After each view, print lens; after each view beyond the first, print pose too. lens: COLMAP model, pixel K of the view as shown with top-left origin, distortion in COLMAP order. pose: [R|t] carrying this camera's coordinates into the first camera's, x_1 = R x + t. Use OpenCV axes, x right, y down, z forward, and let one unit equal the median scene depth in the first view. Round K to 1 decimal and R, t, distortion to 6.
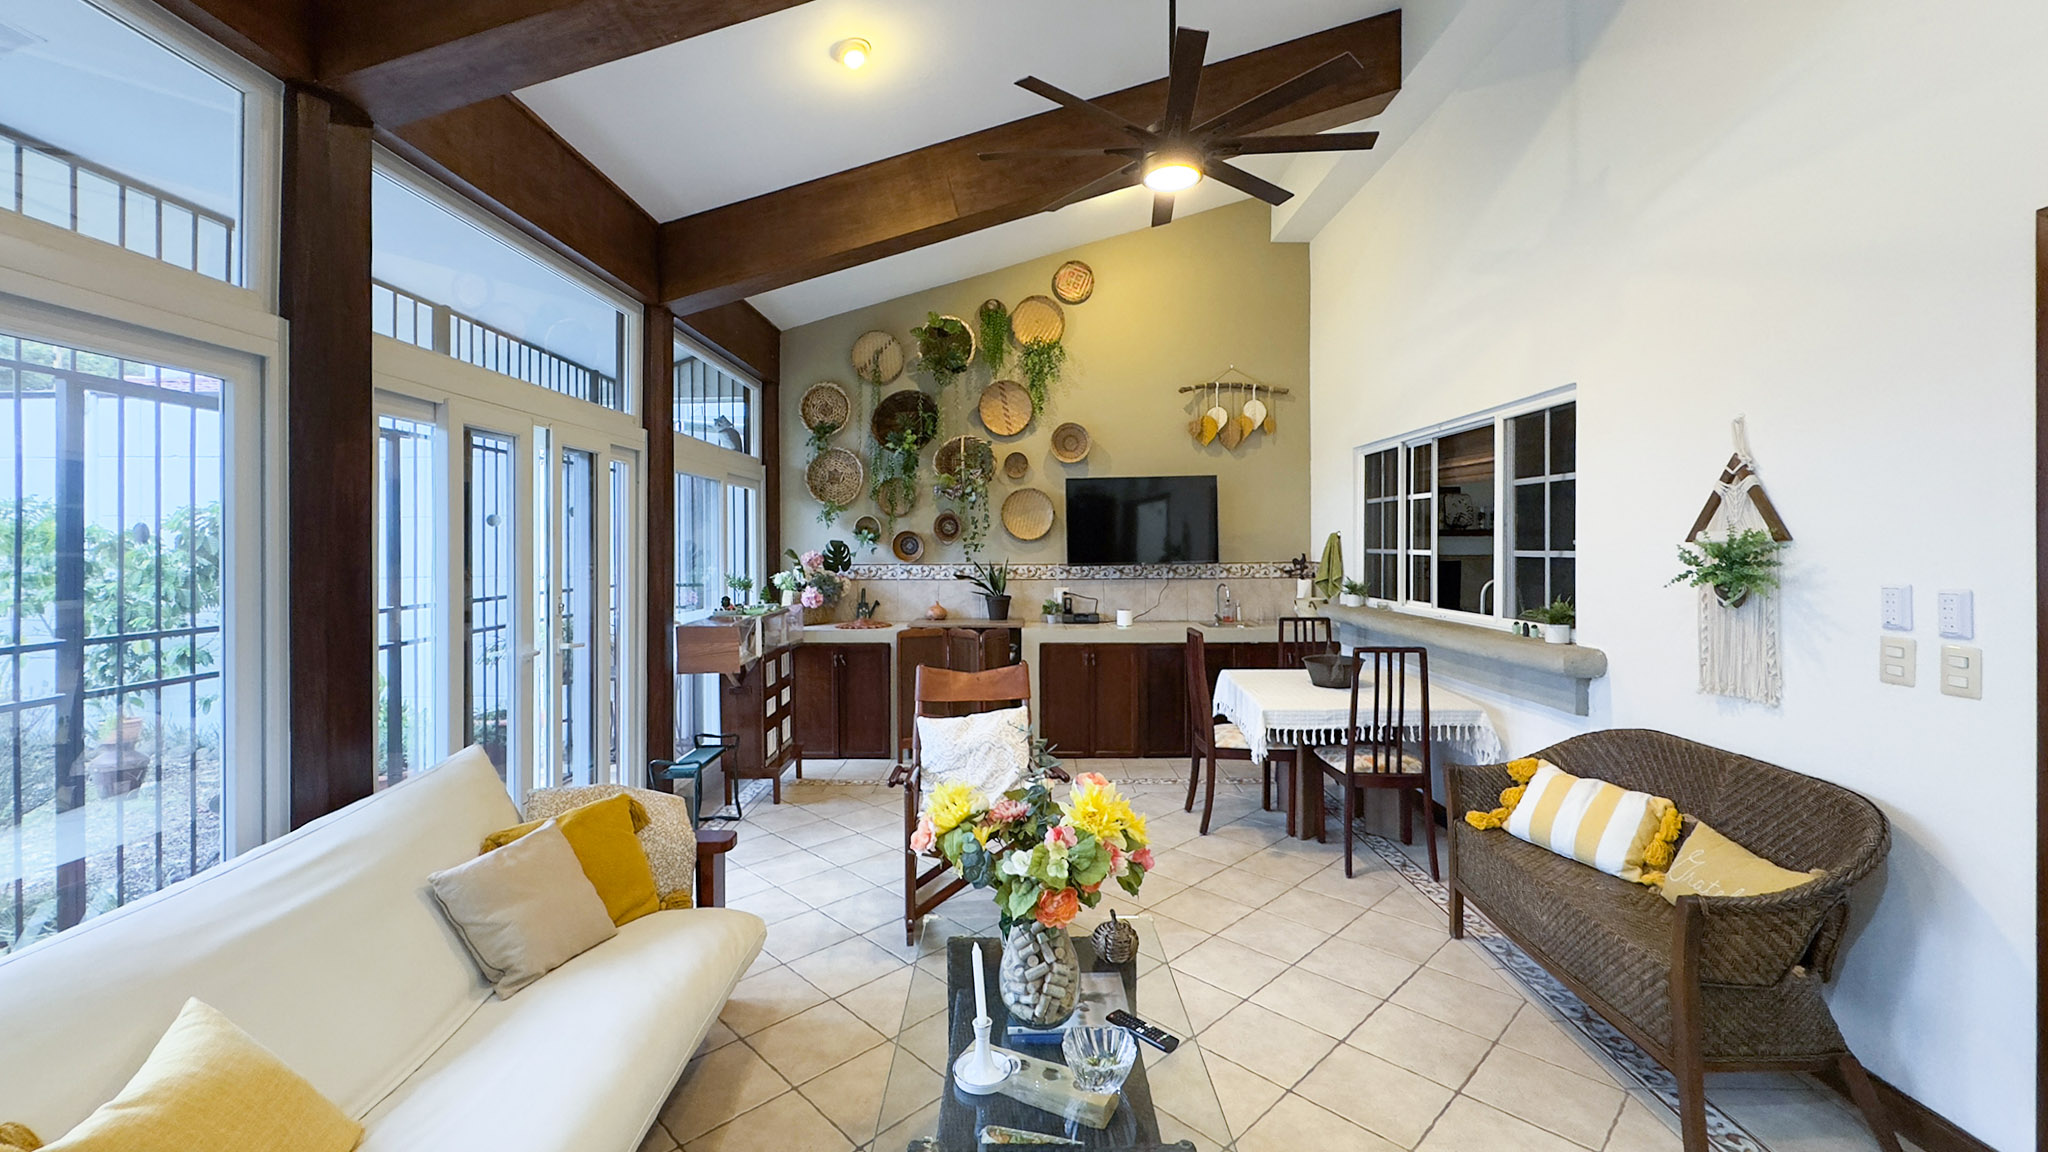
lens RADIAL K [[867.9, 0, 1012.6], [0, 867.9, 538.5], [0, 0, 1]] dist [-0.002777, 0.000325]
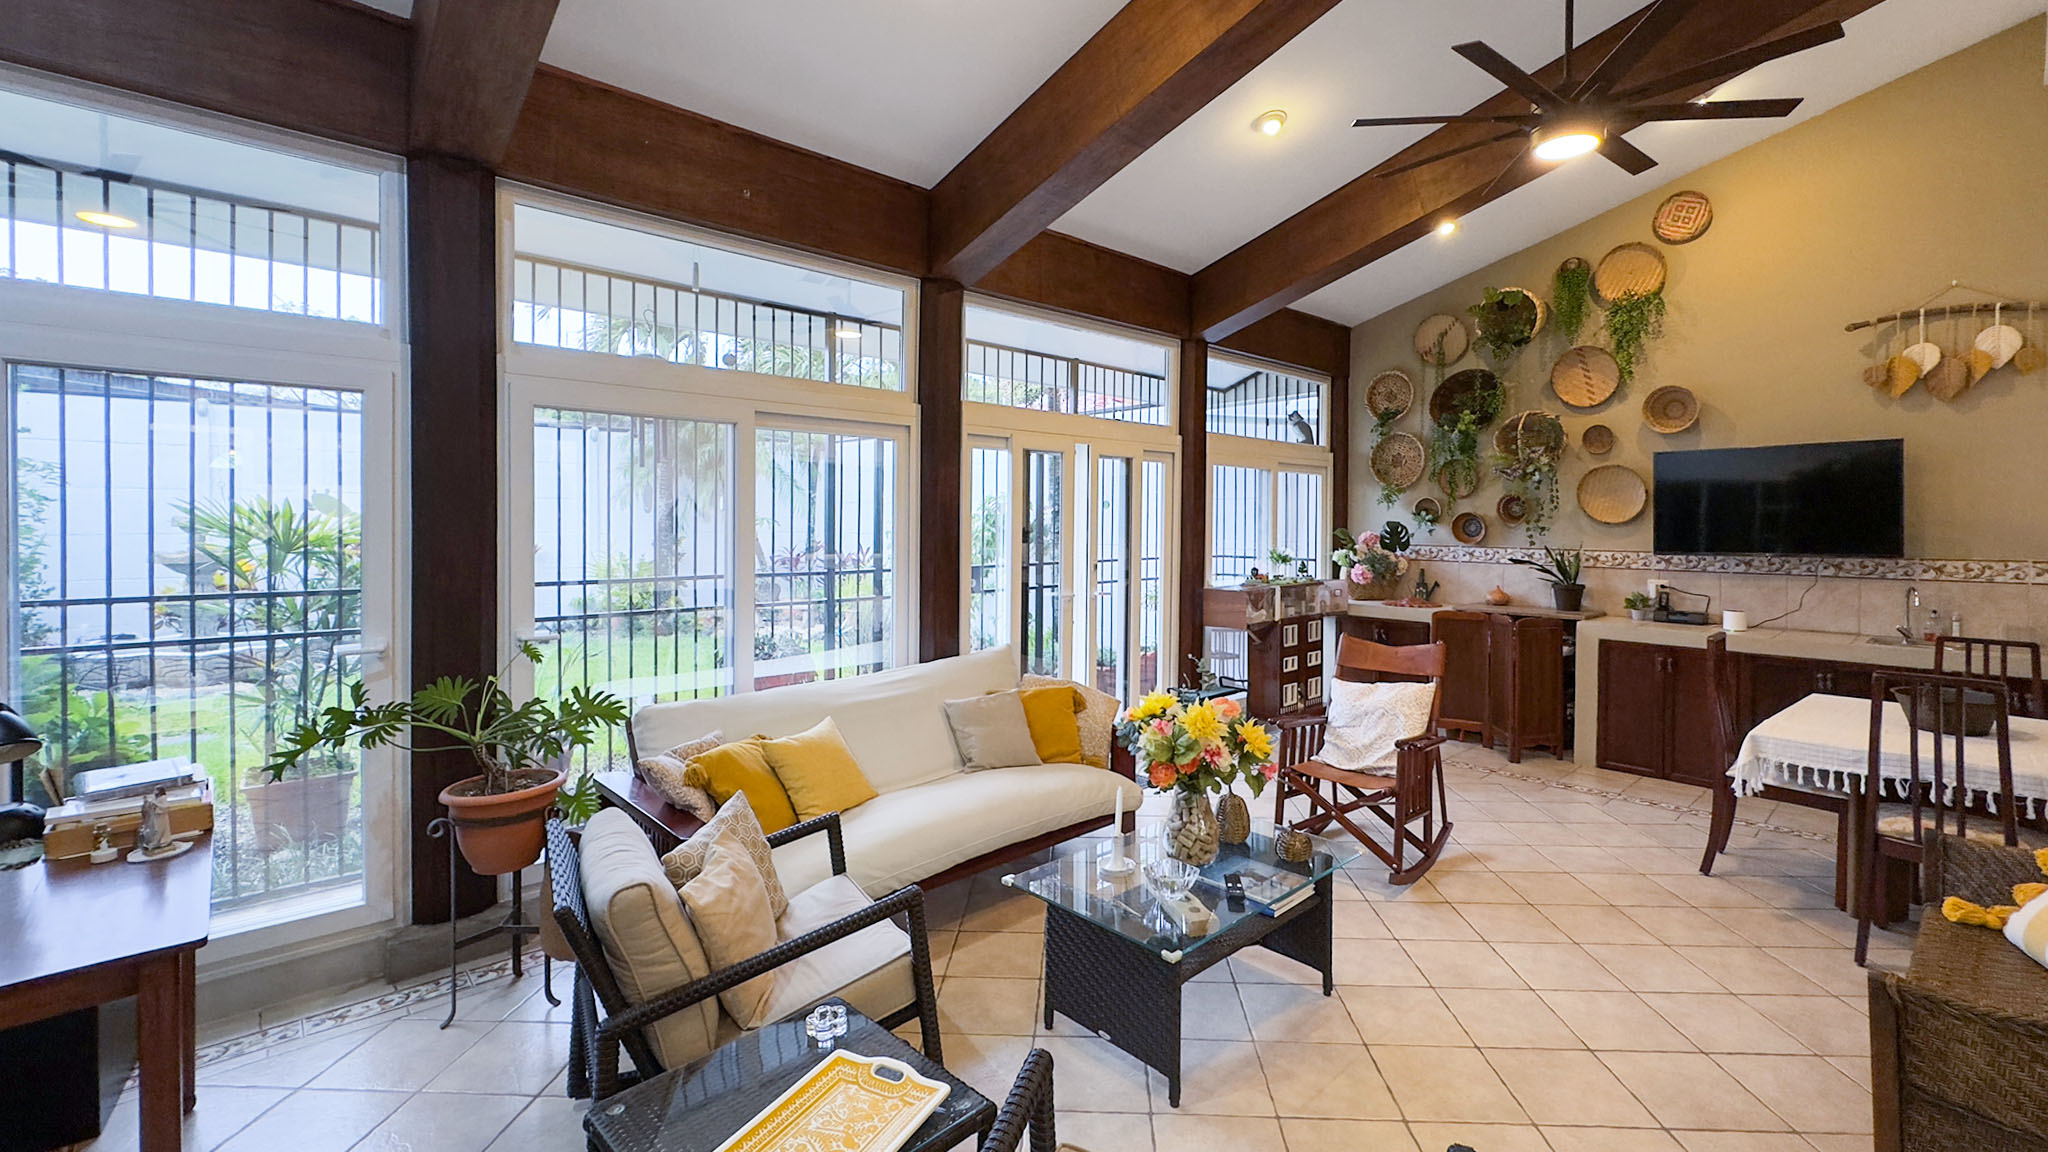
lens RADIAL K [[867.9, 0, 1001.5], [0, 867.9, 525.4], [0, 0, 1]] dist [-0.002777, 0.000325]
pose [[0.668453, 0.015130, -0.743601, 0.261327], [-0.005695, 0.999868, 0.015225, -0.006335], [0.743733, -0.005943, 0.668451, -0.052374]]
